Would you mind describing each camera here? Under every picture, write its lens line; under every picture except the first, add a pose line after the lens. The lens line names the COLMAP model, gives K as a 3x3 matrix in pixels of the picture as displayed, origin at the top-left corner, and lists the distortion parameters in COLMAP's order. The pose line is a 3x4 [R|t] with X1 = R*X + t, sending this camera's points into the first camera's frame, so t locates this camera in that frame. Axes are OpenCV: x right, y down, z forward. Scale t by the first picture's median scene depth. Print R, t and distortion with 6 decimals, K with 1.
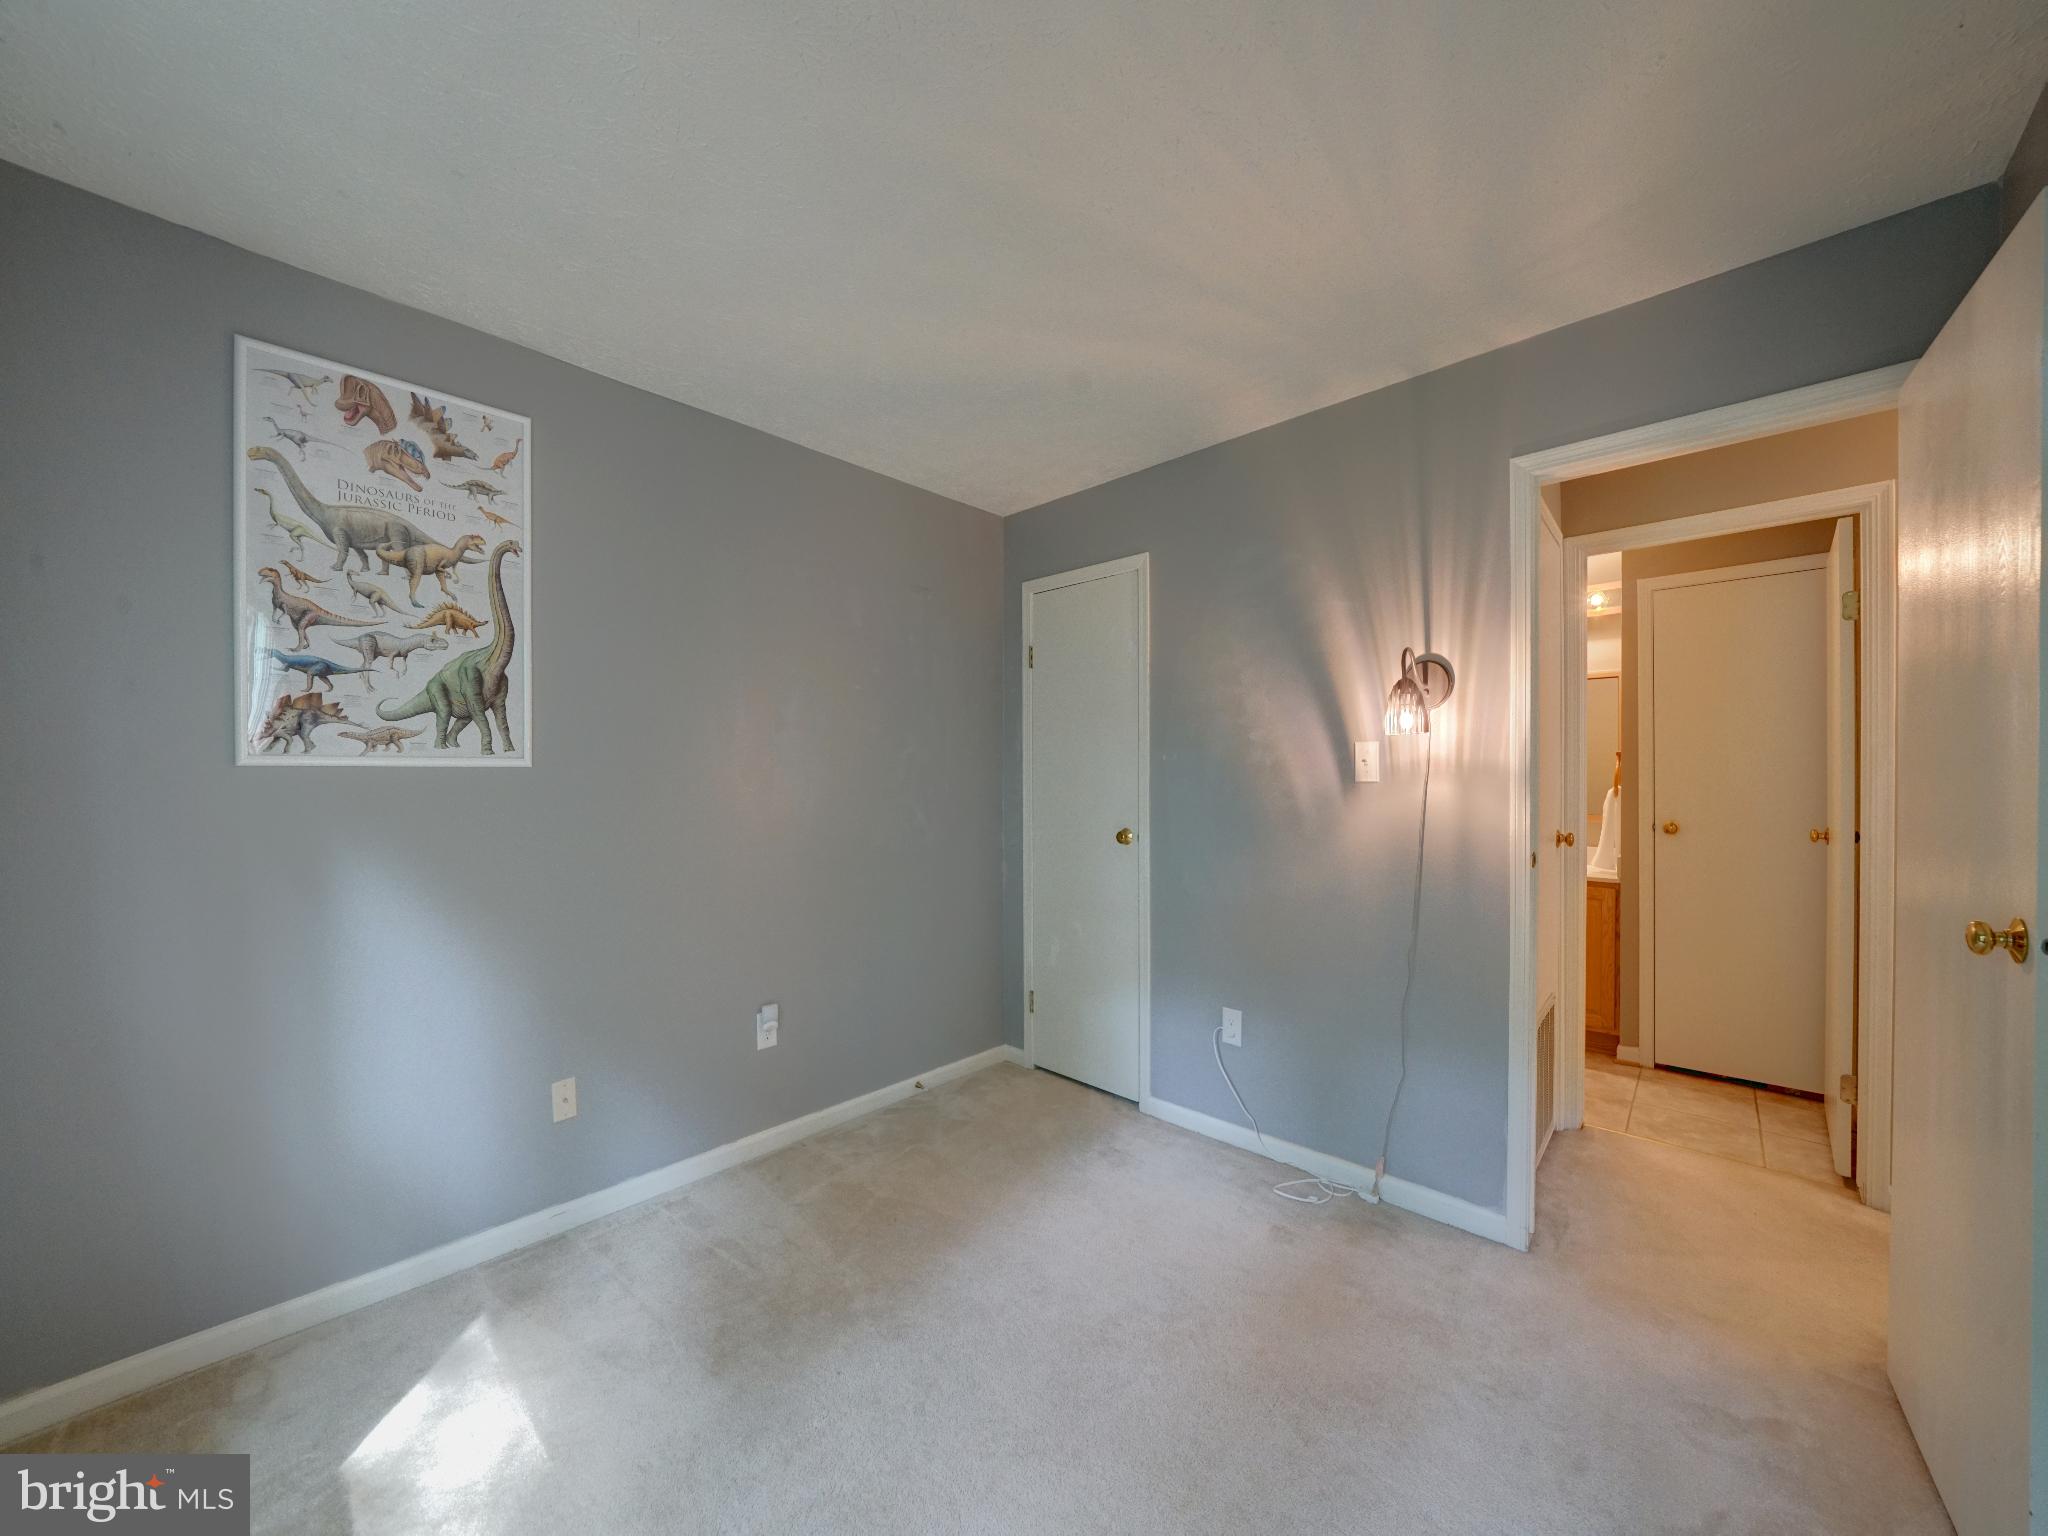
lens RADIAL K [[738.7, 0, 1008.0], [0, 738.7, 773.4], [0, 0, 1]] dist [-0.017492, 0.002390]
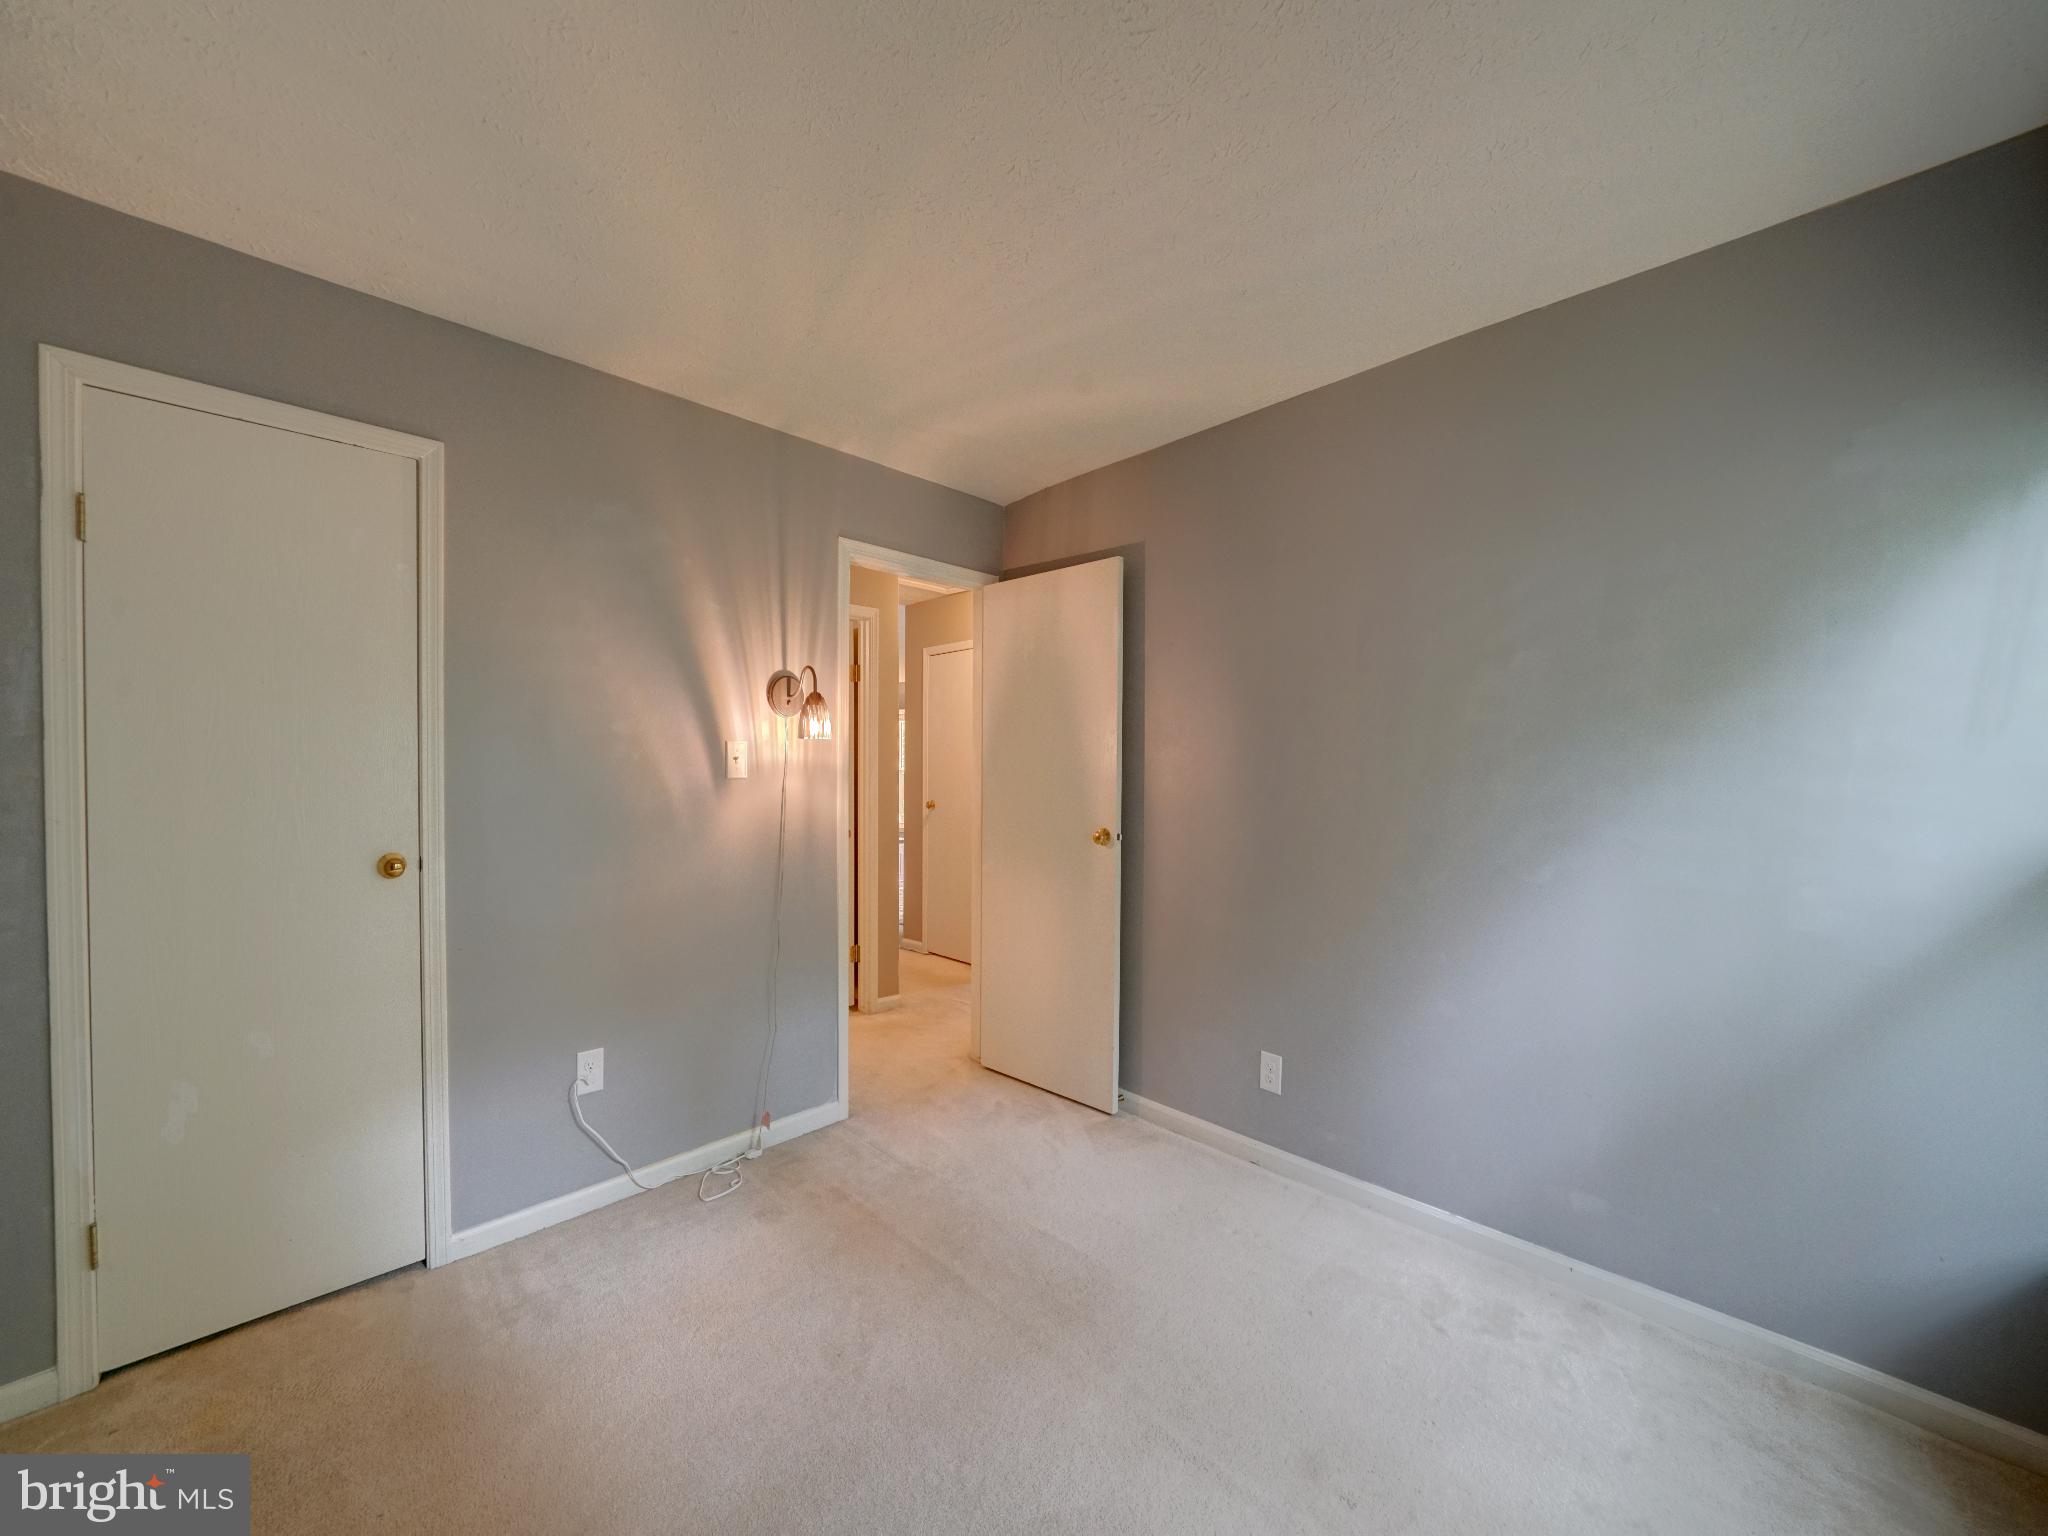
lens RADIAL K [[738.7, 0, 1008.0], [0, 738.7, 773.4], [0, 0, 1]] dist [-0.017492, 0.002390]
pose [[0.036054, -0.005150, 0.999337, -0.579355], [-0.011767, 0.999915, 0.005578, -0.006517], [-0.999281, -0.011960, 0.035990, 0.564434]]
